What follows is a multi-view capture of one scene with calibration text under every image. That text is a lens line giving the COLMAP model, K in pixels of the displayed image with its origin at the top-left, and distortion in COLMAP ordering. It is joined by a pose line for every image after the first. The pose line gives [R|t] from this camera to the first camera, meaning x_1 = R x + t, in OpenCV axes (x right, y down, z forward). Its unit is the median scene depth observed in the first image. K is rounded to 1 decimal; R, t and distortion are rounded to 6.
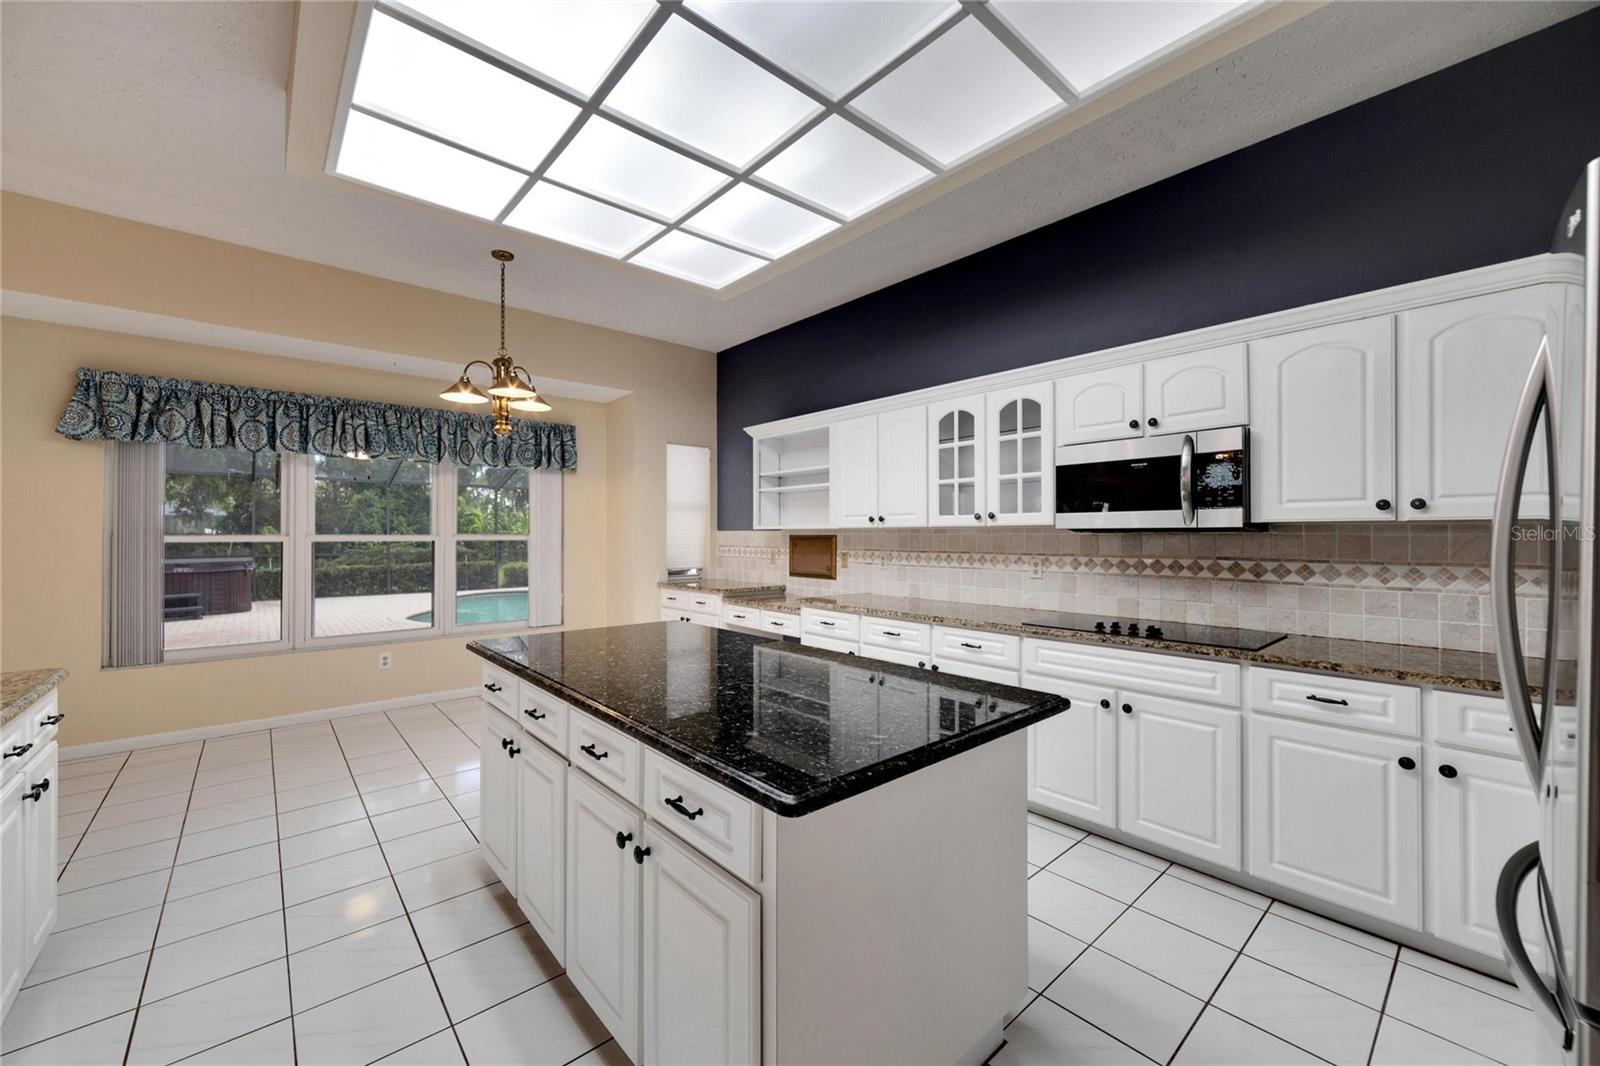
lens RADIAL K [[616.8, 0, 794.3], [0, 616.8, 534.5], [0, 0, 1]] dist [-0.004275, 0.001079]
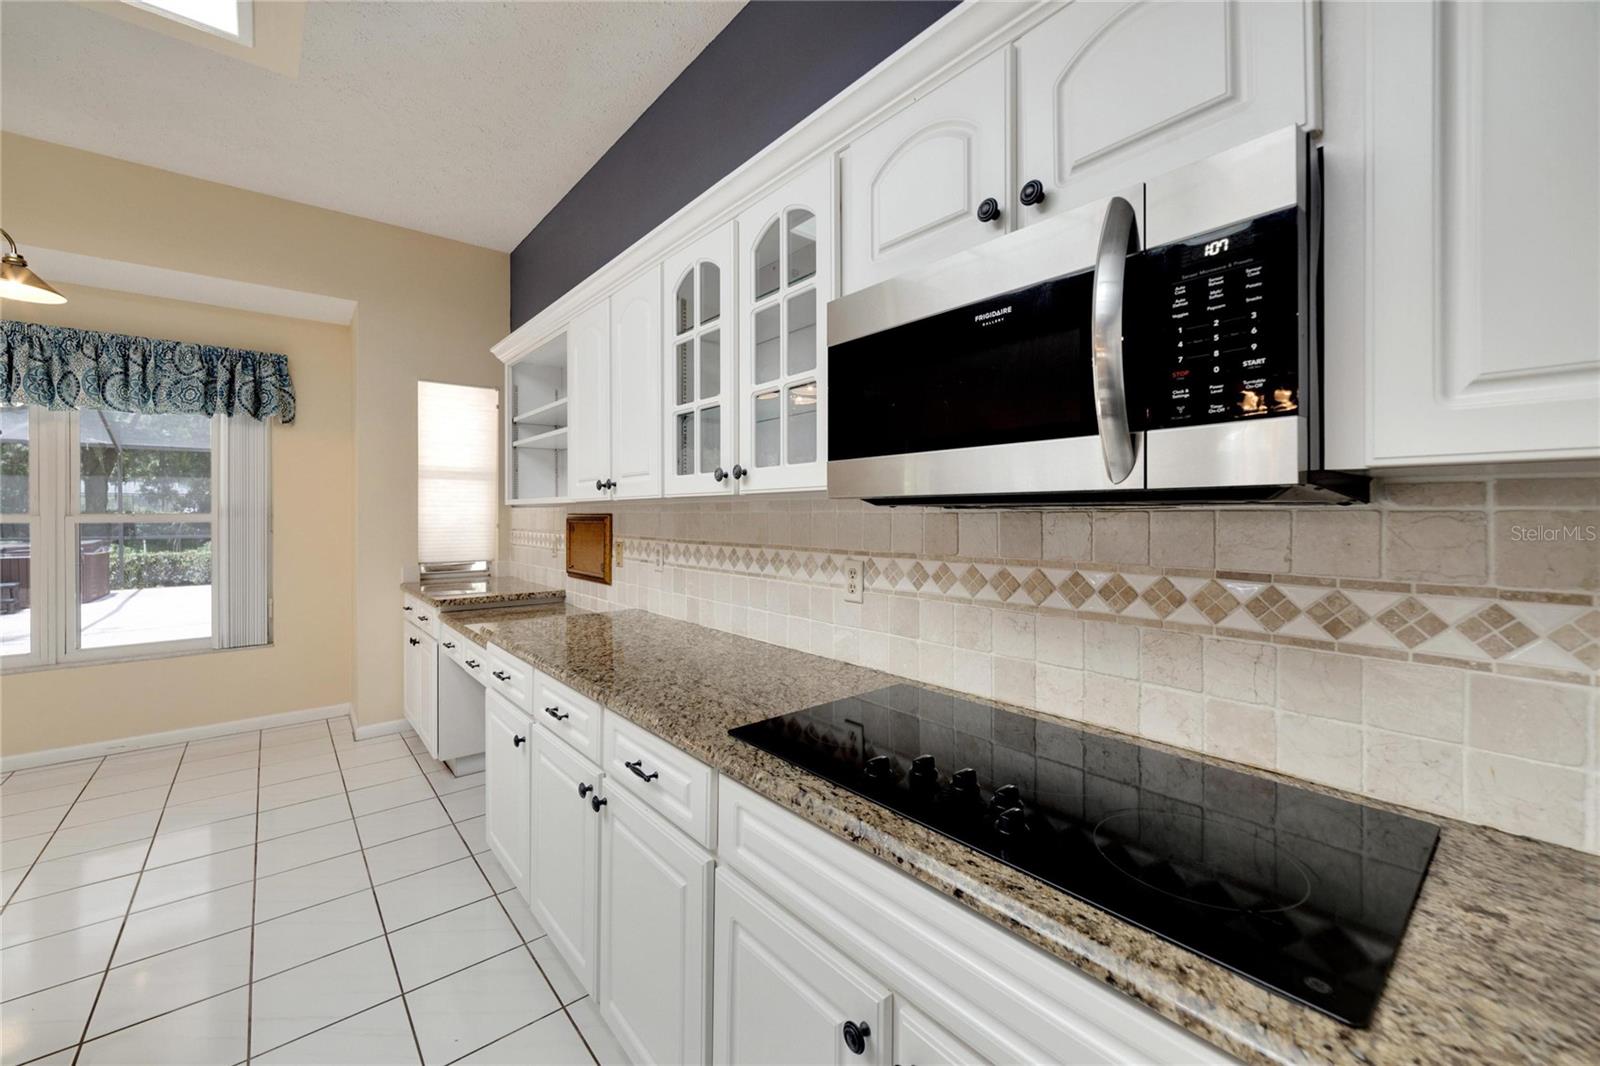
lens RADIAL K [[616.8, 0, 797.1], [0, 616.8, 516.5], [0, 0, 1]] dist [-0.004275, 0.001079]
pose [[0.999507, -0.001134, -0.031392, 0.387748], [0.001318, 0.999982, 0.005832, 0.000603], [0.031385, -0.005870, 0.999490, 0.542508]]
